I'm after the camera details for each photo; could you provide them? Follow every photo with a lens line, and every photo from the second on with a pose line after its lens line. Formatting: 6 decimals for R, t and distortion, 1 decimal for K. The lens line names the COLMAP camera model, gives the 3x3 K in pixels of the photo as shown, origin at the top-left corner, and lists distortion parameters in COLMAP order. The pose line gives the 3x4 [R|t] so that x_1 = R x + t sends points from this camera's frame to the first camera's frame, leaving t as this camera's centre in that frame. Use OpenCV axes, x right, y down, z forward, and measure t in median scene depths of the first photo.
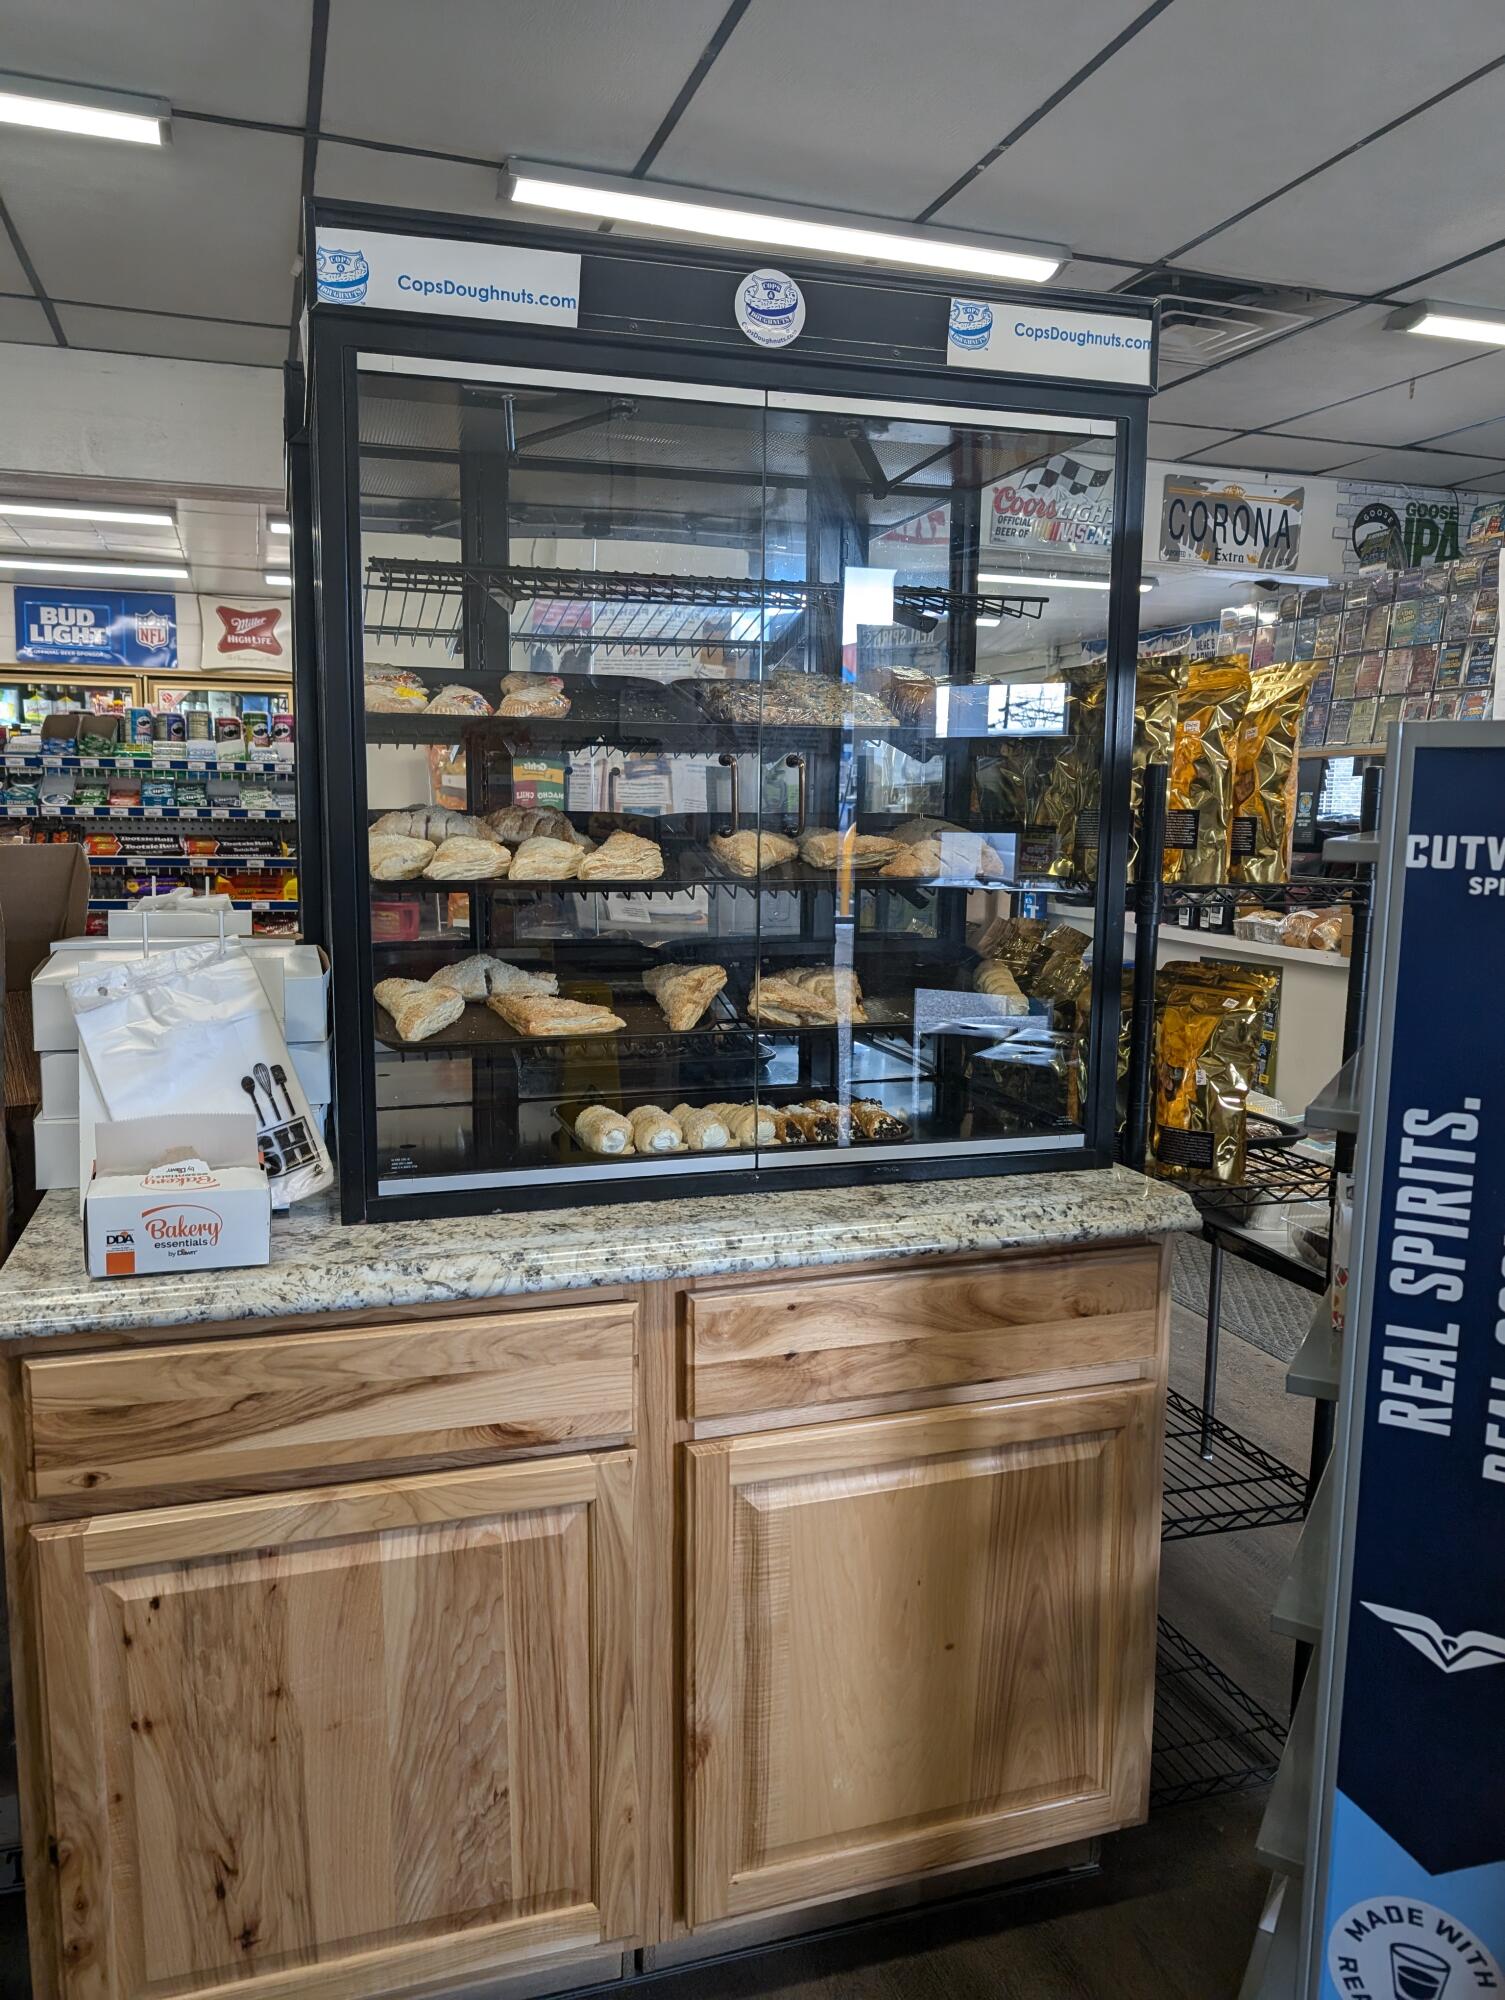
lens RADIAL K [[1402.7, 0, 750.8], [0, 1402.7, 960.7], [0, 0, 1]] dist [-0.006937, -0.002438]
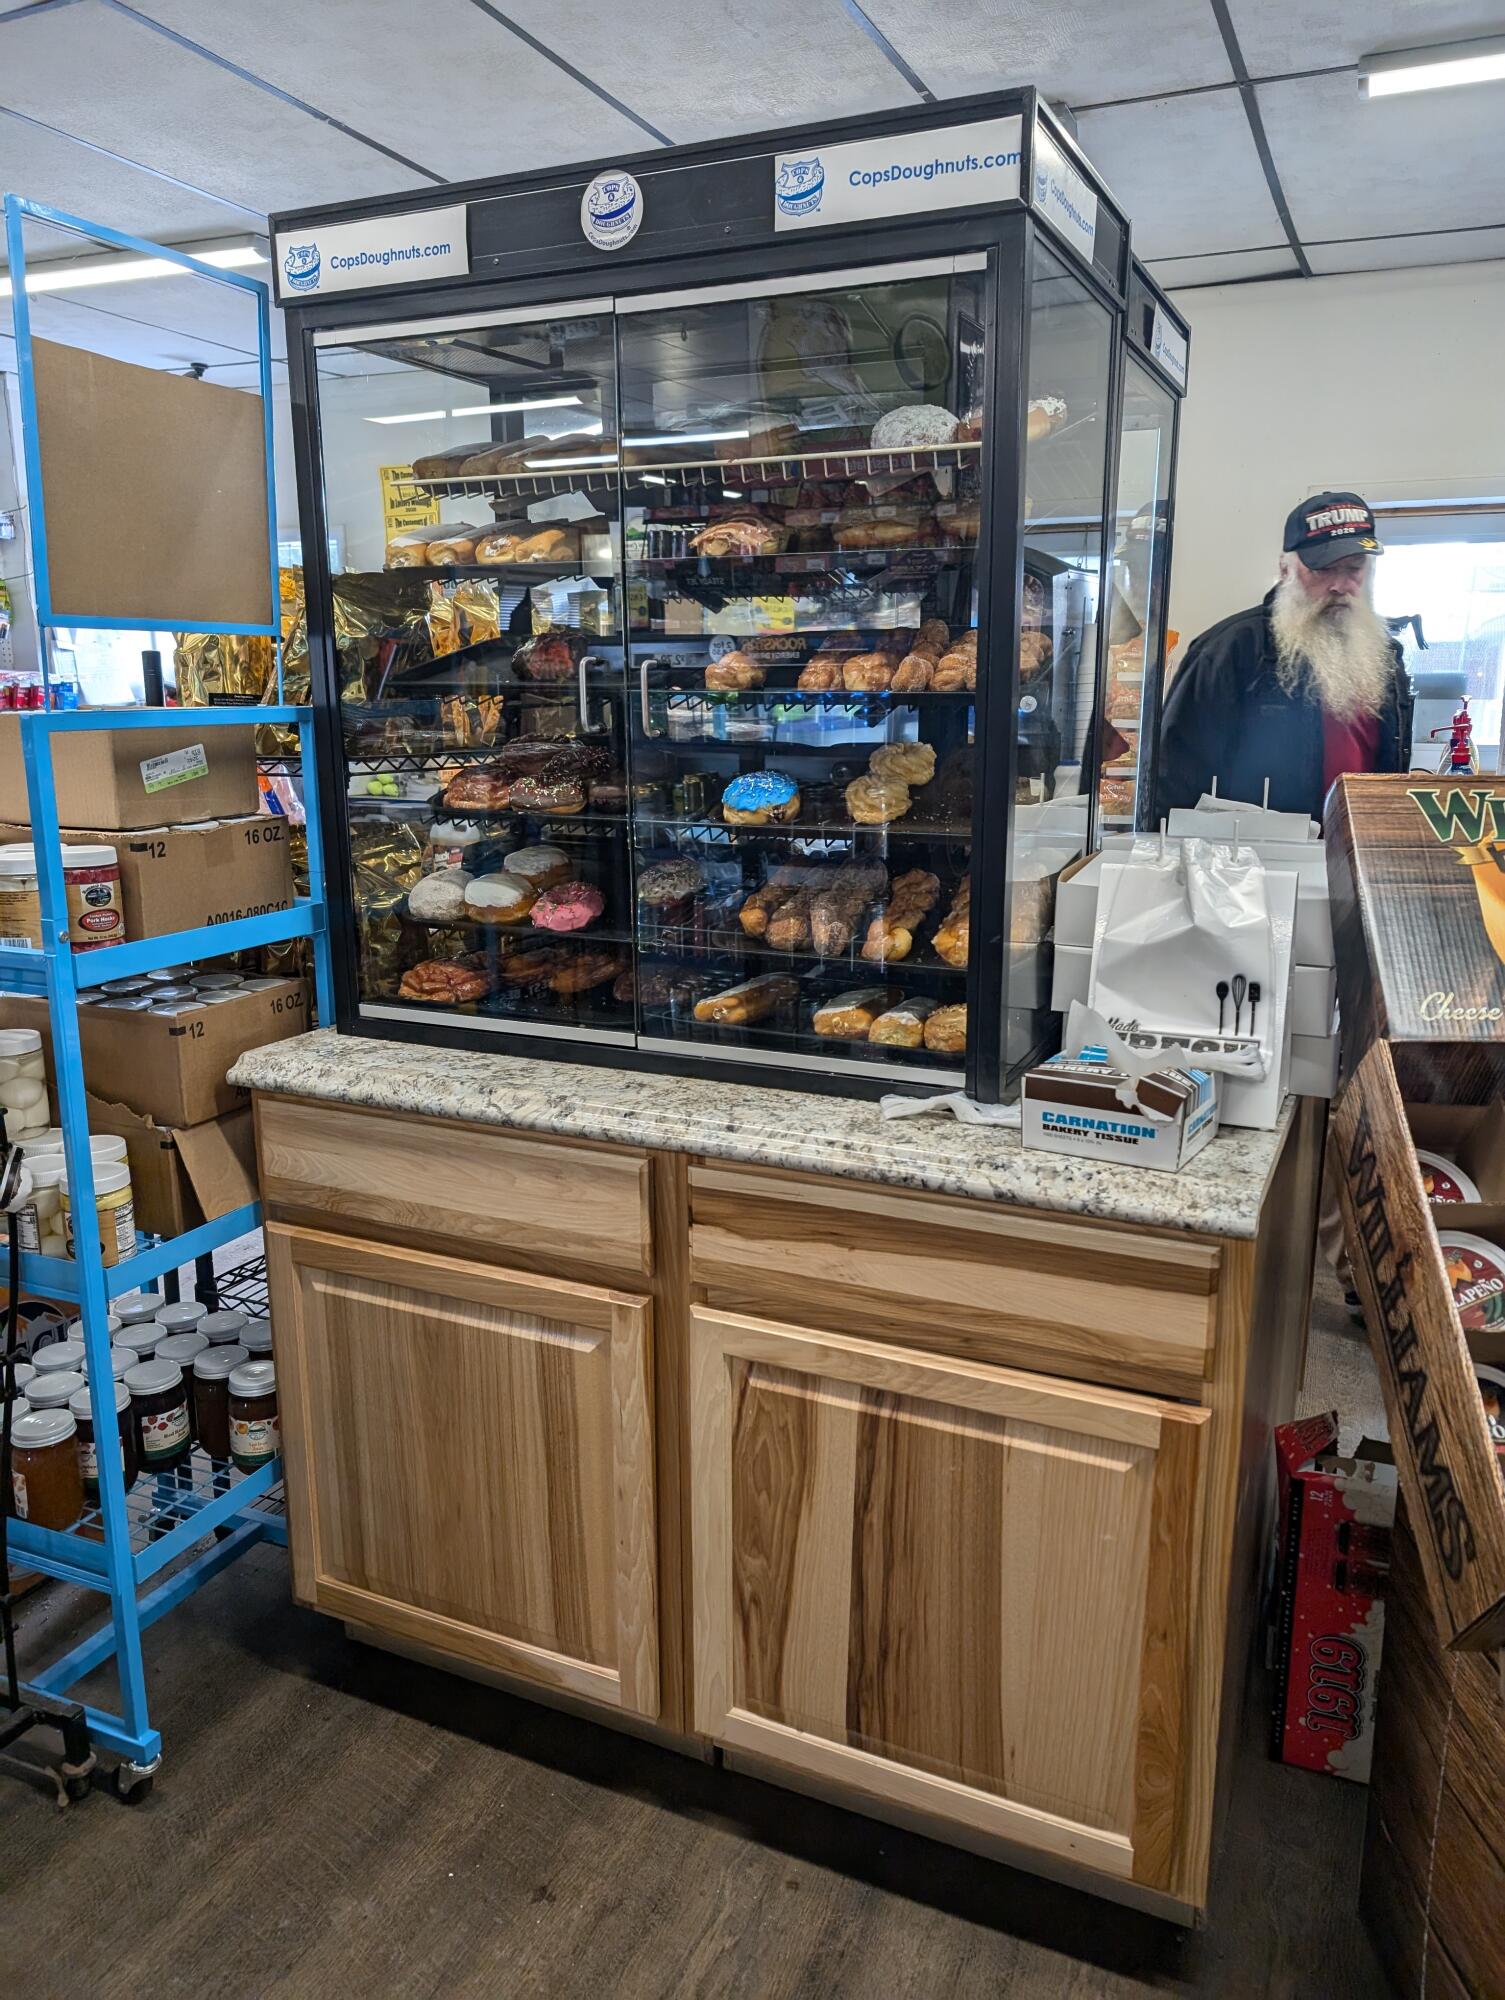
lens RADIAL K [[1432.4, 0, 752.5], [0, 1432.4, 1000.0], [0, 0, 1]] dist [0.068167, -0.047622]
pose [[0.756768, 0.137828, -0.638988, 0.780864], [-0.078556, 0.989610, 0.120421, -0.030136], [0.648946, -0.040934, 0.759732, 0.217421]]
